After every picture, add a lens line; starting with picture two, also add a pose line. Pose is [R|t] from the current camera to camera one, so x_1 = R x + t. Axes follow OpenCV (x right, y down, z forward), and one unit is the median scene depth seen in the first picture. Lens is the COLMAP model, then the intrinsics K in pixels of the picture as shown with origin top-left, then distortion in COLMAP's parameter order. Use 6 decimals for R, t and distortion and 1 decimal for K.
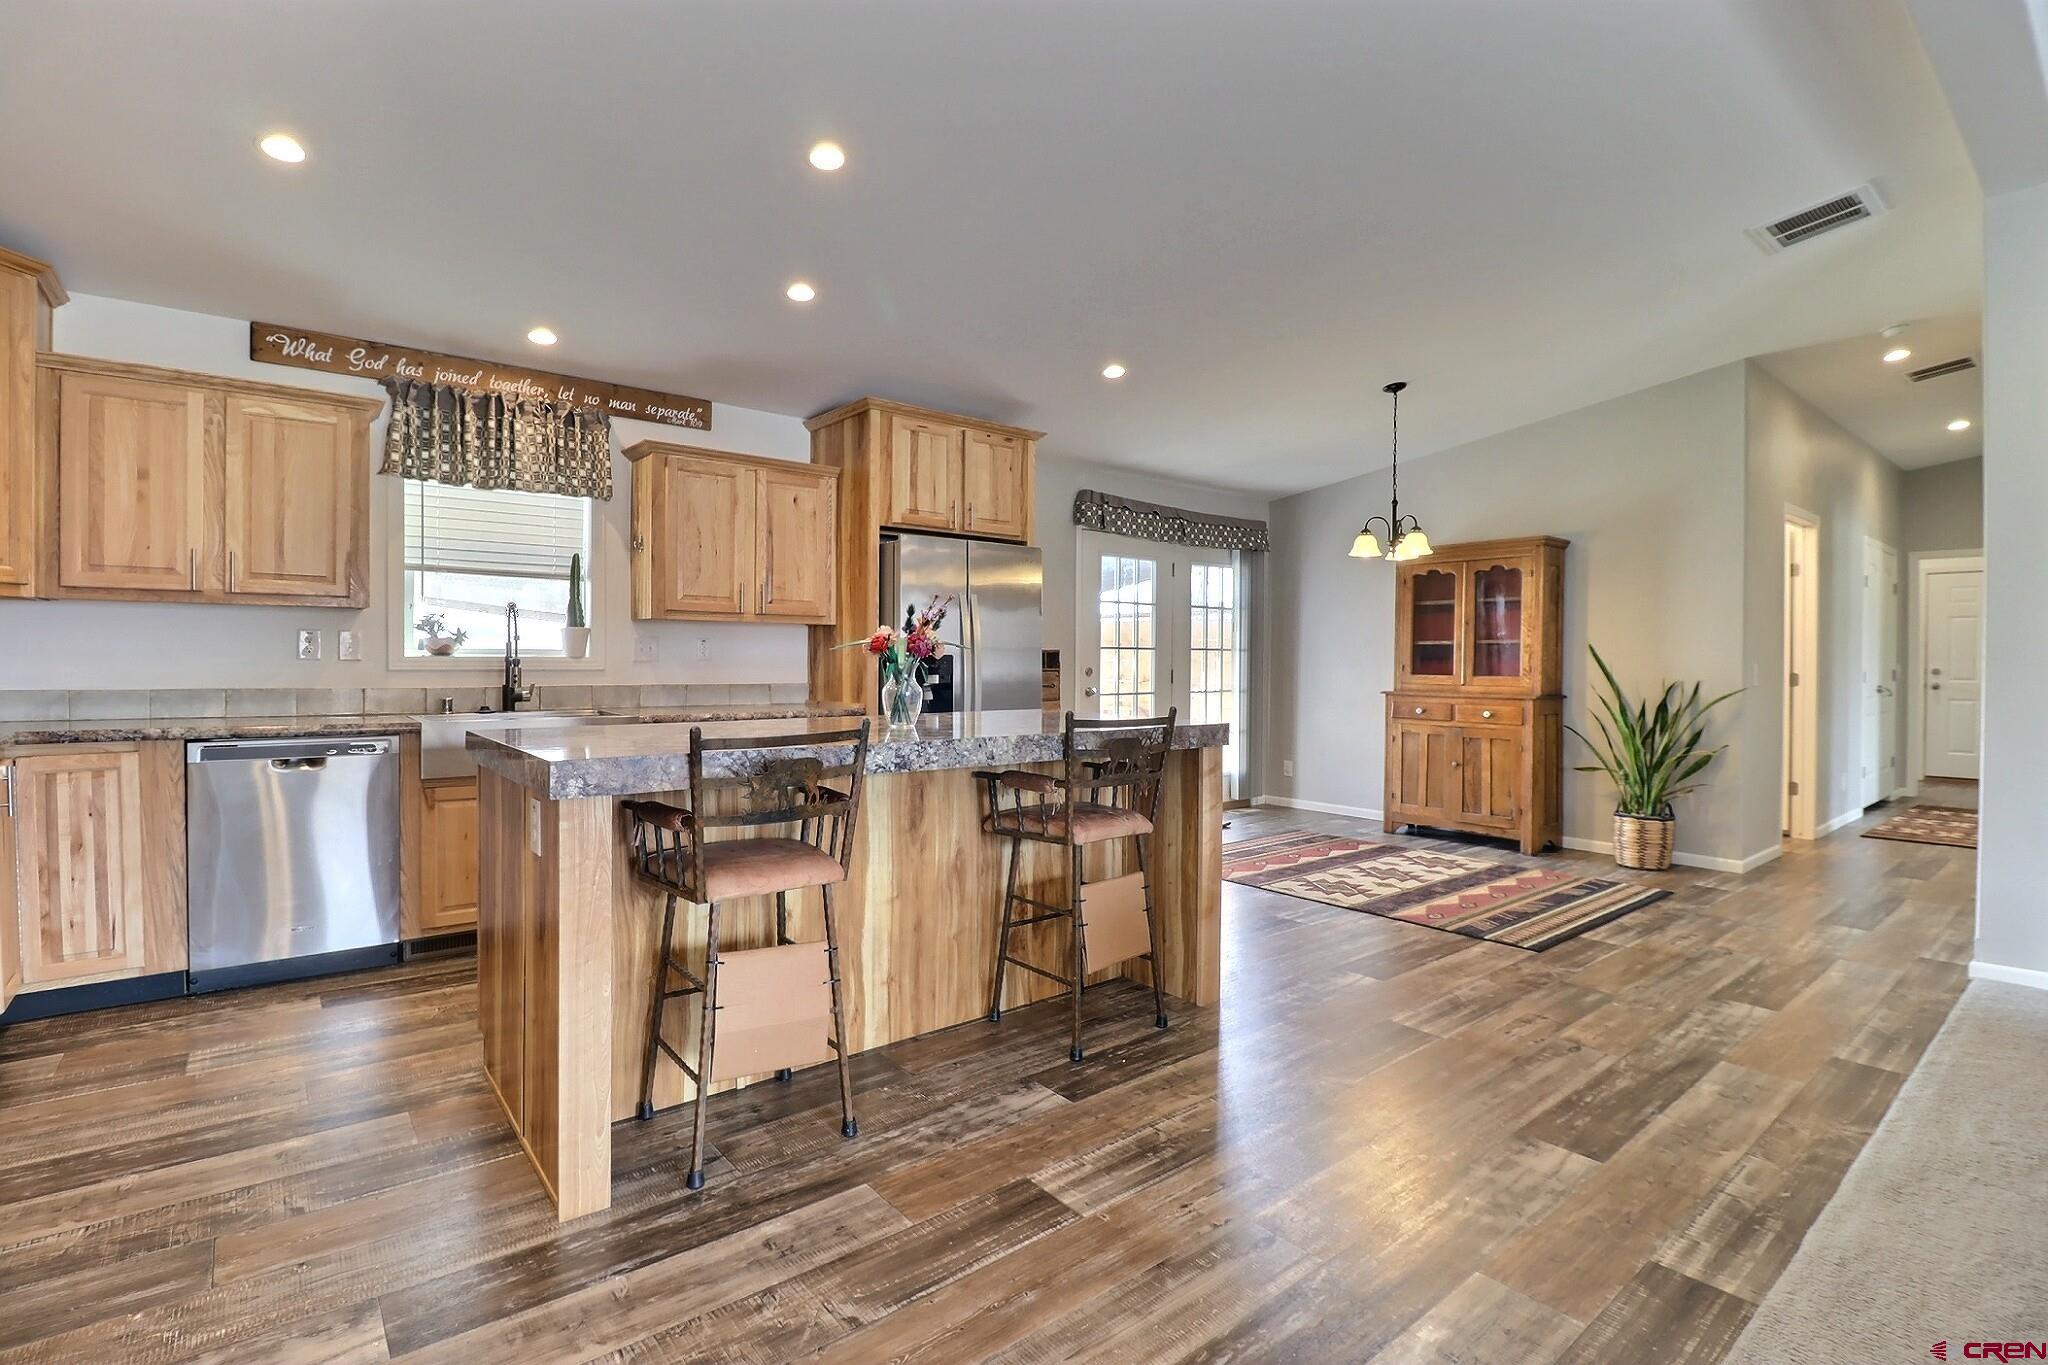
lens RADIAL K [[946.7, 0, 1033.1], [0, 946.7, 661.5], [0, 0, 1]] dist [-0.002864, -0.011206]
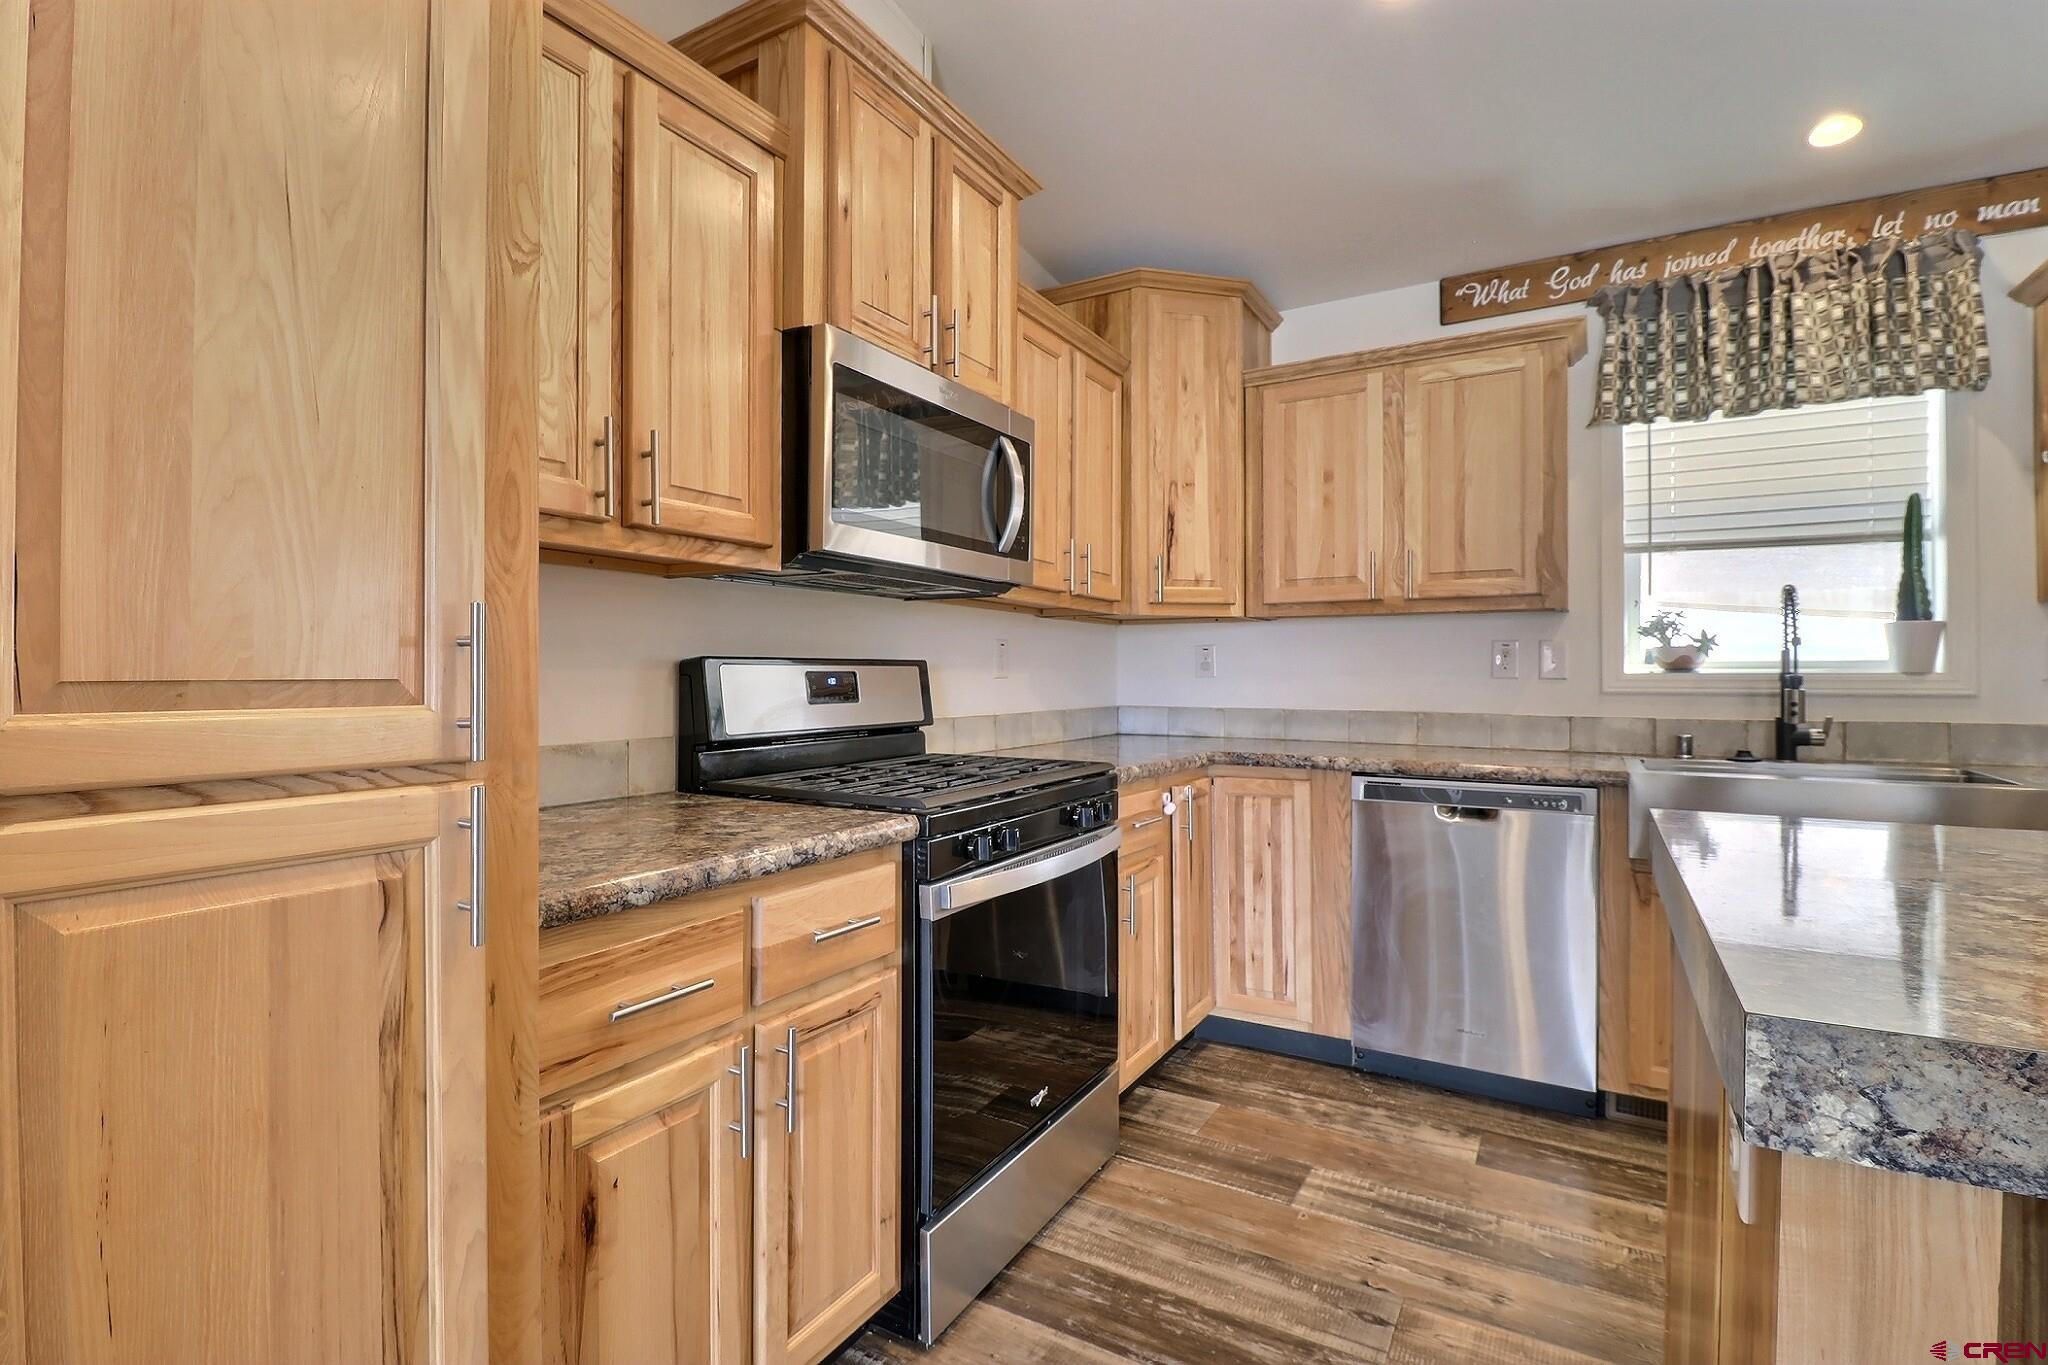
lens RADIAL K [[946.7, 0, 1029.7], [0, 946.7, 676.4], [0, 0, 1]] dist [-0.002864, -0.011206]
pose [[0.344407, -0.004499, -0.938810, -0.160181], [-0.000081, 0.999988, -0.004821, 0.000213], [0.938820, 0.001736, 0.344403, 0.354142]]
